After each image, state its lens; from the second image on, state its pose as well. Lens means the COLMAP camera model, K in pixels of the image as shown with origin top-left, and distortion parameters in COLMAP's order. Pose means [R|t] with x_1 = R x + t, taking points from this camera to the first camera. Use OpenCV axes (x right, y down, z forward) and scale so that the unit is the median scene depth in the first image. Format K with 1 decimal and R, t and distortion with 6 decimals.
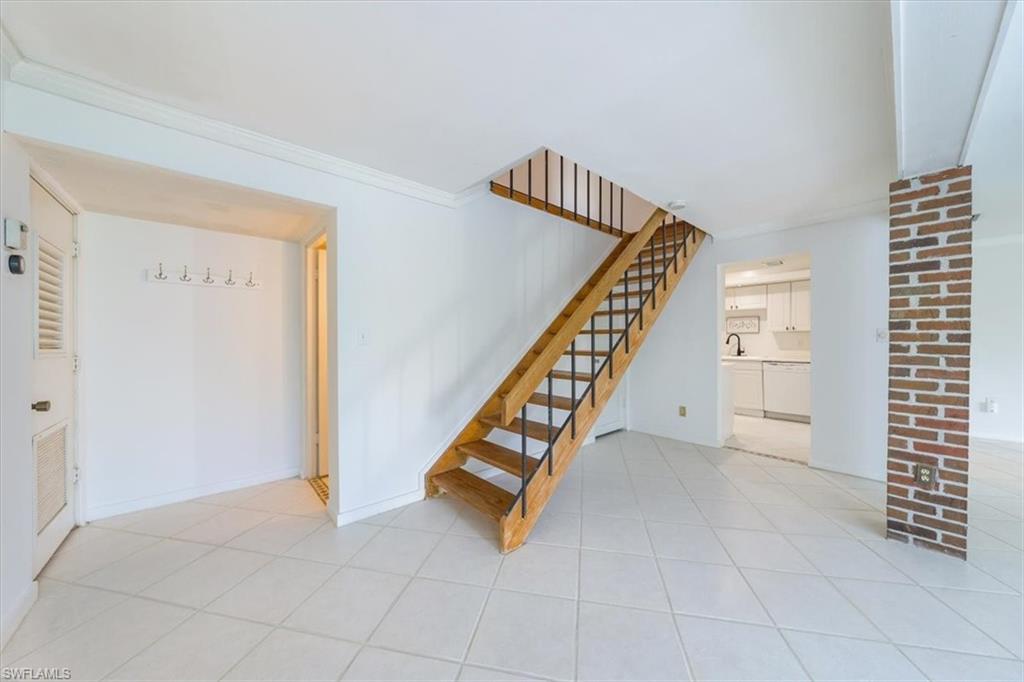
lens RADIAL K [[349.5, 0, 505.9], [0, 349.5, 341.2], [0, 0, 1]] dist [-0.009185, 0.000944]
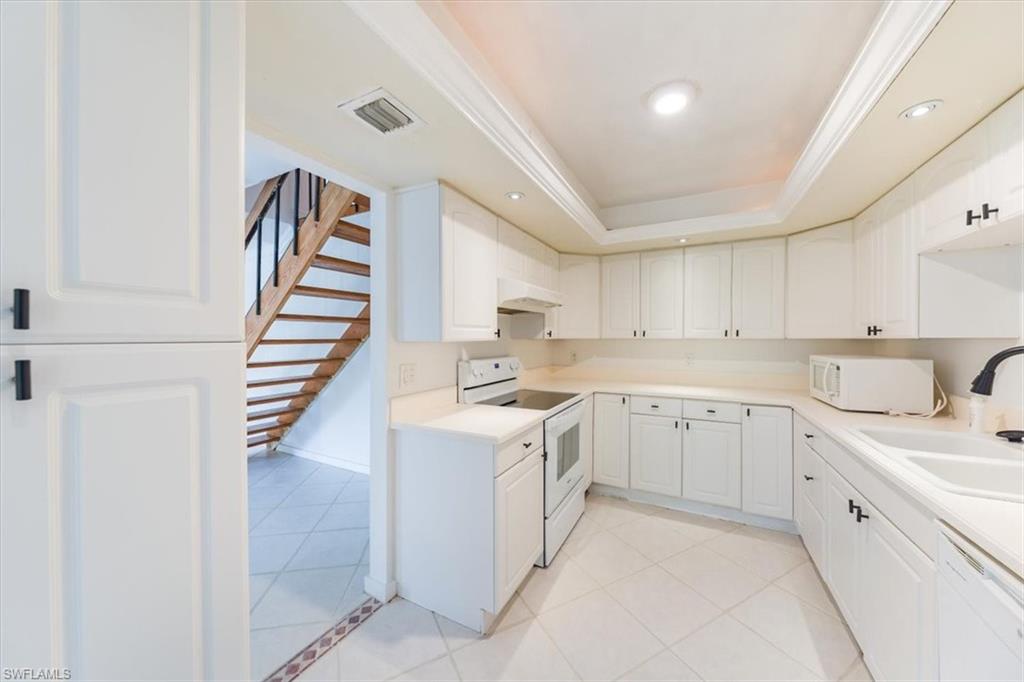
lens RADIAL K [[349.5, 0, 516.8], [0, 349.5, 339.9], [0, 0, 1]] dist [-0.009185, 0.000944]
pose [[0.367463, 0.006542, -0.930015, 0.918270], [-0.012549, 0.999919, 0.002076, -0.027145], [0.929953, 0.010908, 0.367516, 0.840917]]
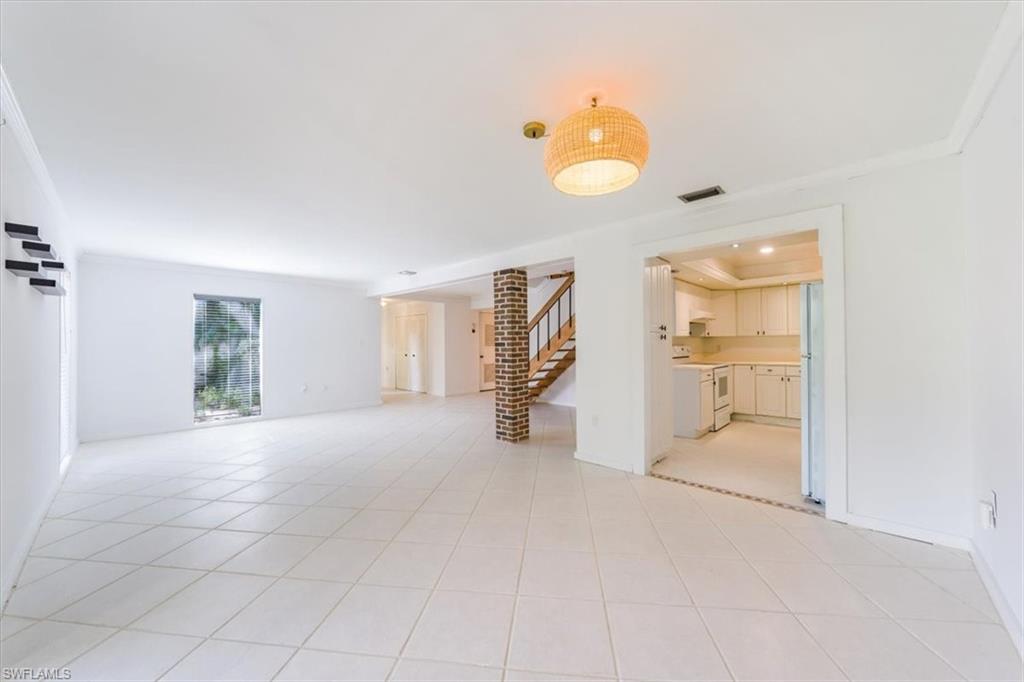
lens RADIAL K [[371.1, 0, 518.3], [0, 371.1, 339.9], [0, 0, 1]] dist [-0.007628, -0.000101]
pose [[0.098790, -0.014026, -0.995009, 1.541602], [-0.003963, 0.999887, -0.014488, 0.003733], [0.995100, 0.005375, 0.098723, 0.366653]]
